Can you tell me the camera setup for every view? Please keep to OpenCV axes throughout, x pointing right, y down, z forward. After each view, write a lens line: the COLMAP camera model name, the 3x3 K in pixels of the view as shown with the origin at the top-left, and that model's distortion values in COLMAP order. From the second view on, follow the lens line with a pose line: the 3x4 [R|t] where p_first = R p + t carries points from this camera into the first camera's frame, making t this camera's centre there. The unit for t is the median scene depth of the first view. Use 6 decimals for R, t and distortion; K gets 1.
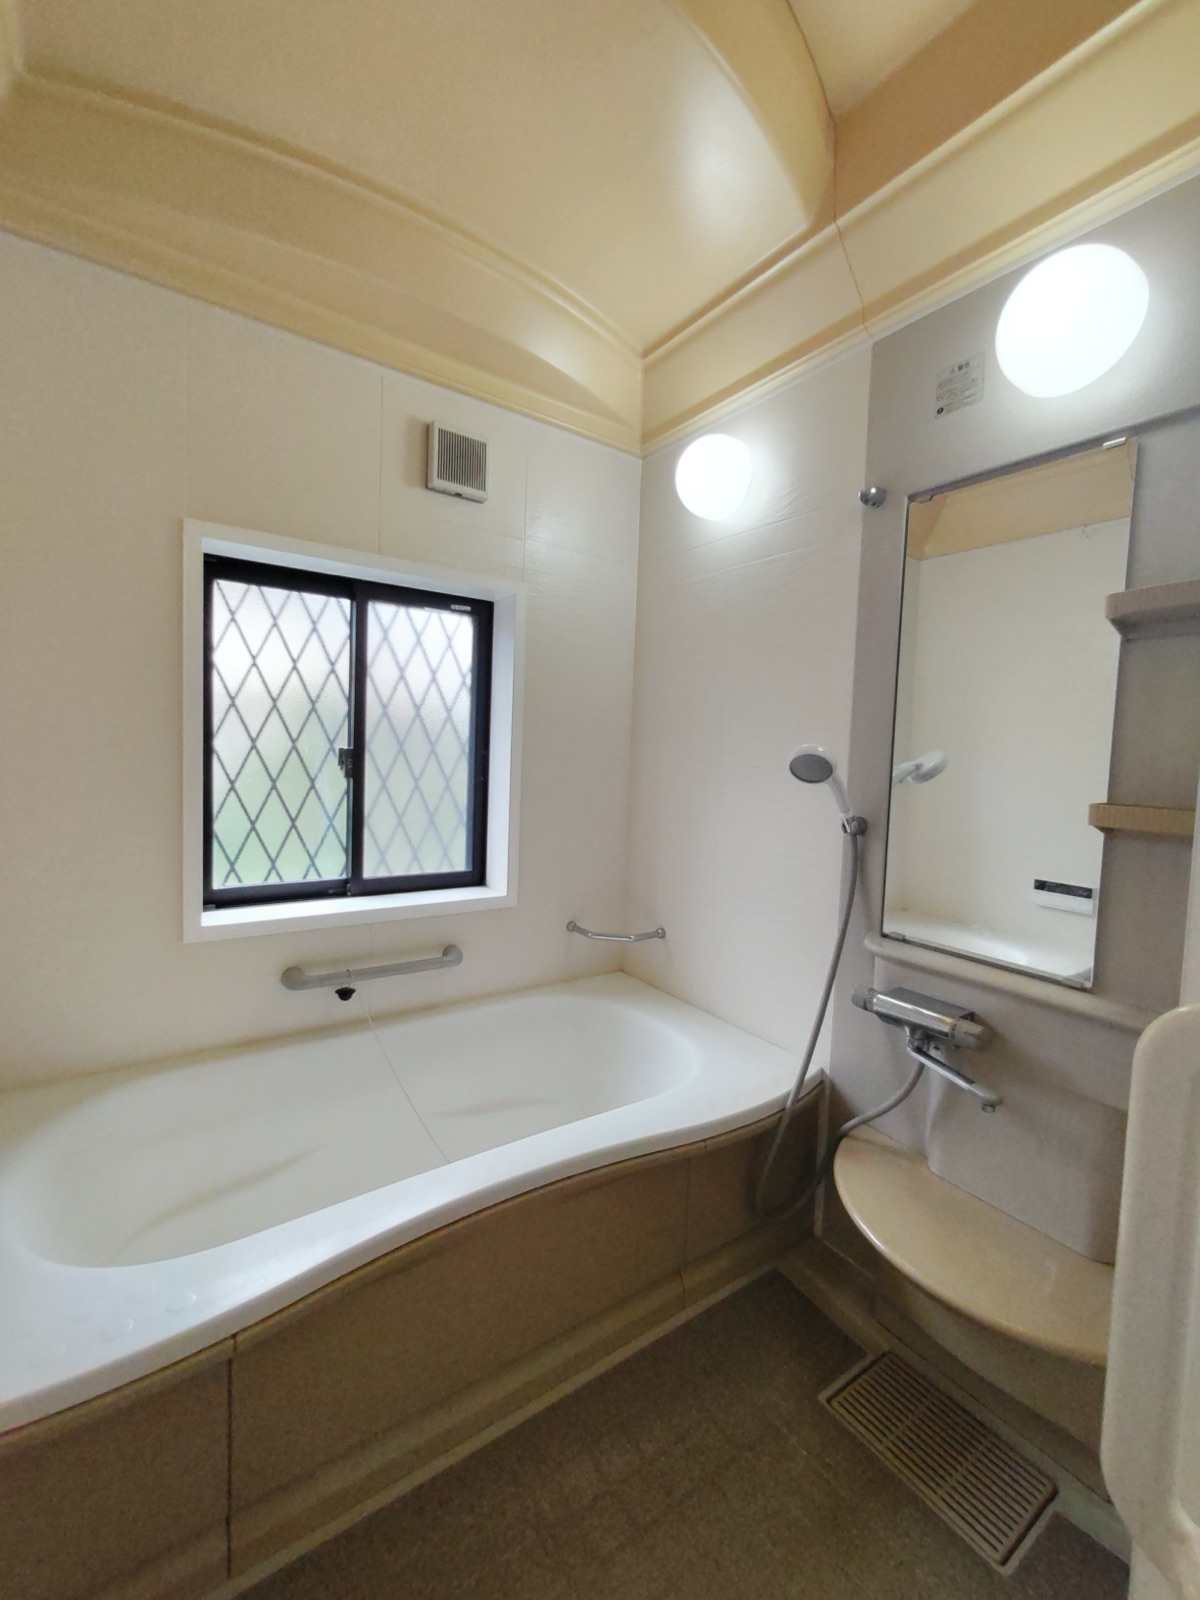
lens RADIAL K [[684.3, 0, 594.4], [0, 684.3, 797.9], [0, 0, 1]] dist [0.004753, 0.000139]
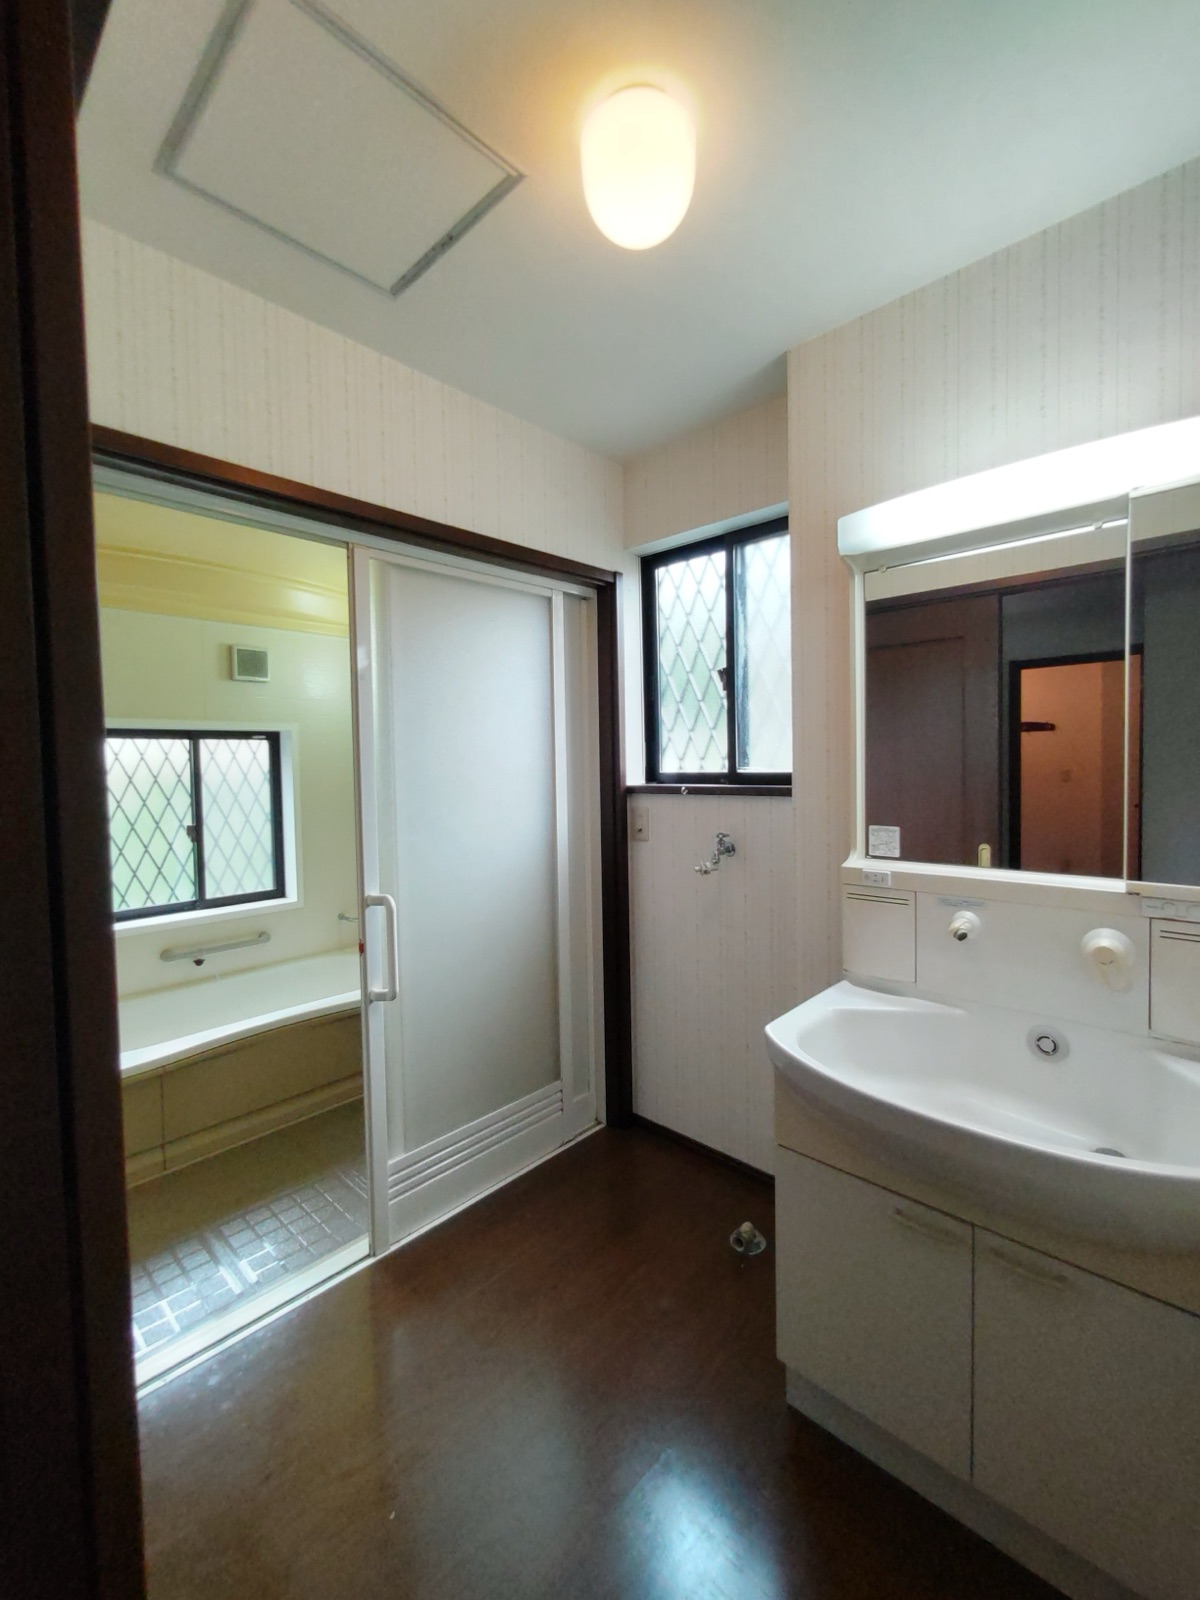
lens RADIAL K [[684.3, 0, 609.0], [0, 684.3, 795.0], [0, 0, 1]] dist [0.004753, 0.000139]
pose [[0.976911, -0.060861, 0.204796, 0.317213], [0.064148, 0.997896, -0.009445, -0.062337], [-0.203790, 0.022365, 0.978759, -0.906566]]
